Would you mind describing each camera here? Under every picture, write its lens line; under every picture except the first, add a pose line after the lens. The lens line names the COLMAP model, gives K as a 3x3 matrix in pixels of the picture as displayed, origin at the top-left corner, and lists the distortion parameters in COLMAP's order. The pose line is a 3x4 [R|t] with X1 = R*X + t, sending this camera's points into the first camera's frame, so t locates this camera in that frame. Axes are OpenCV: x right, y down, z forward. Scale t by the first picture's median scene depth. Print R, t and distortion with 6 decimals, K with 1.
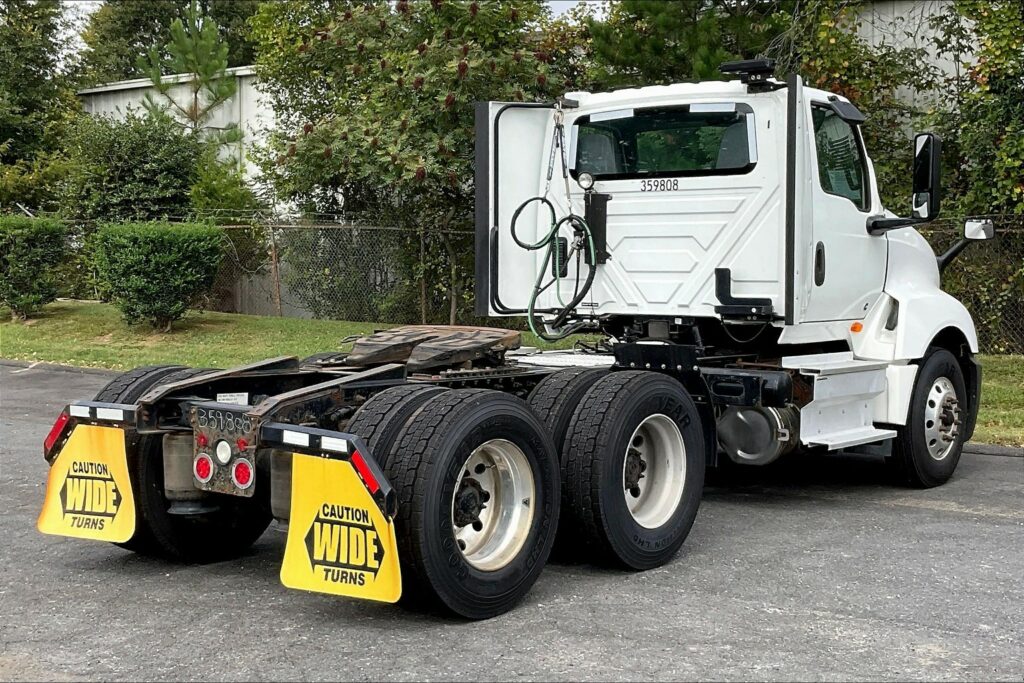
lens RADIAL K [[1470.3, 0, 492.6], [0, 1470.3, 338.0], [0, 0, 1]] dist [0.082948, -0.038002]
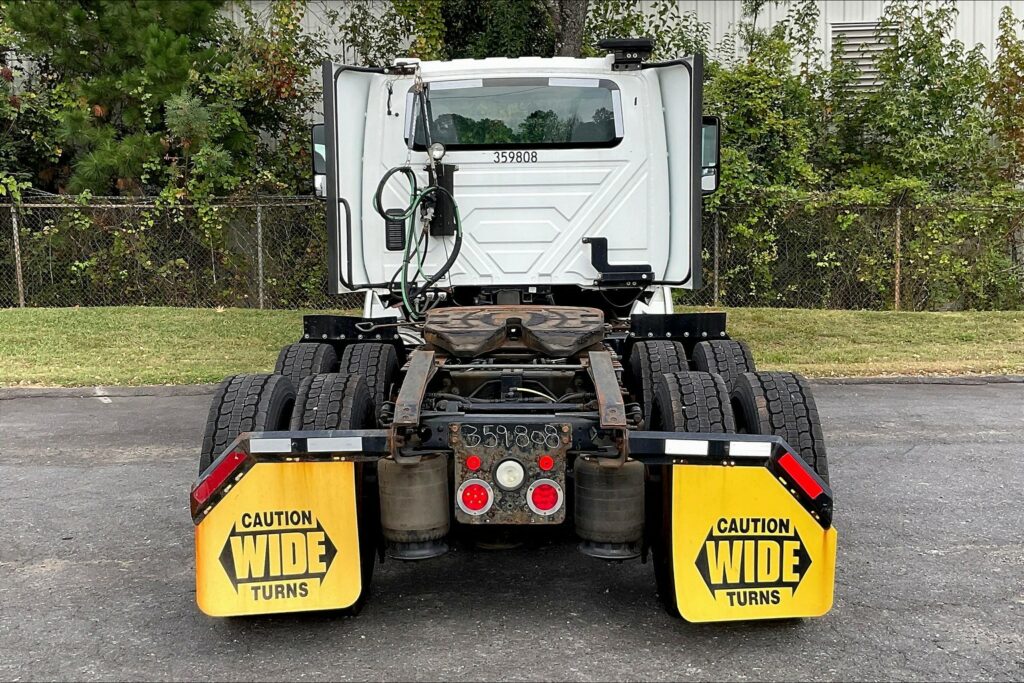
lens RADIAL K [[1243.8, 0, 480.1], [0, 1243.8, 341.1], [0, 0, 1]] dist [0.087033, 0.000271]
pose [[0.796738, -0.069860, 0.600273, -0.566354], [0.046518, 0.997438, 0.054340, -0.032593], [-0.602532, -0.015372, 0.797947, 0.429115]]
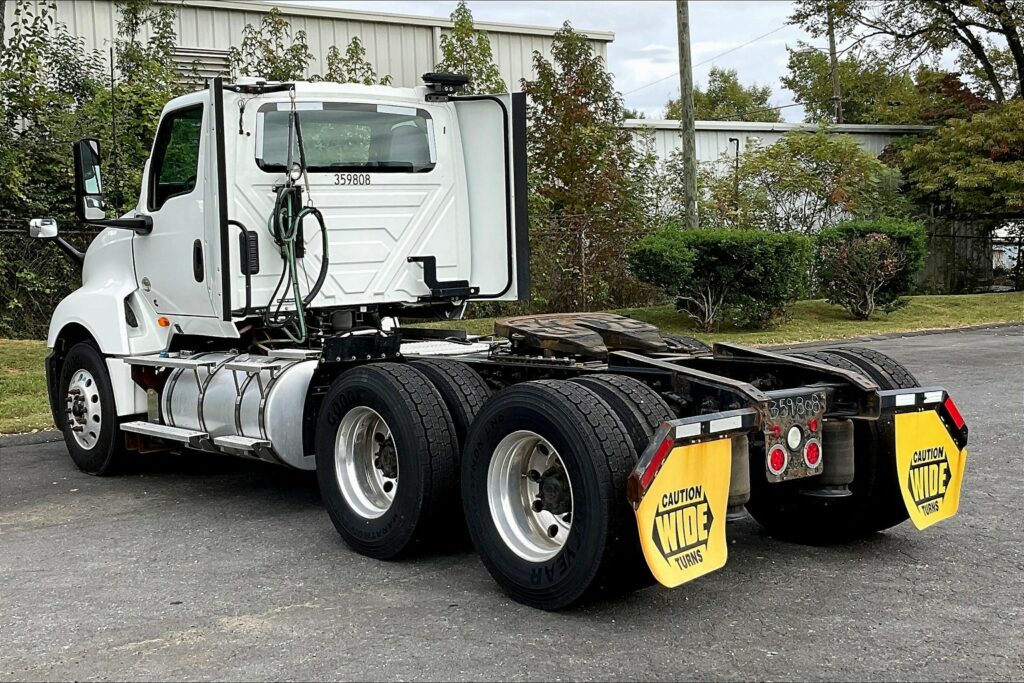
lens RADIAL K [[1388.4, 0, 460.1], [0, 1388.4, 294.3], [0, 0, 1]] dist [0.087770, -0.046031]
pose [[0.224017, -0.052860, 0.973151, -1.082874], [0.080561, 0.996115, 0.035562, -0.068079], [-0.971250, 0.070431, 0.227405, 0.932872]]
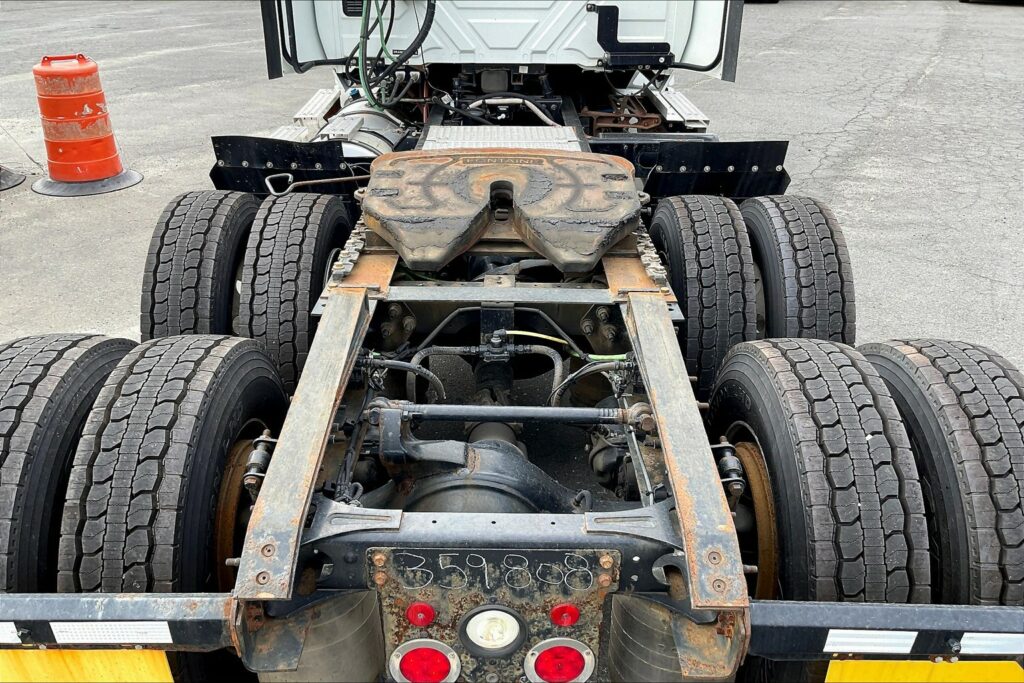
lens RADIAL K [[843.7, 0, 506.1], [0, 843.7, 343.0], [0, 0, 1]] dist [0.085906, -0.182818]
pose [[0.776282, -0.277613, 0.565966, -0.274163], [0.031203, 0.913630, 0.405347, -0.088490], [-0.629613, -0.297004, 0.717897, 0.793450]]
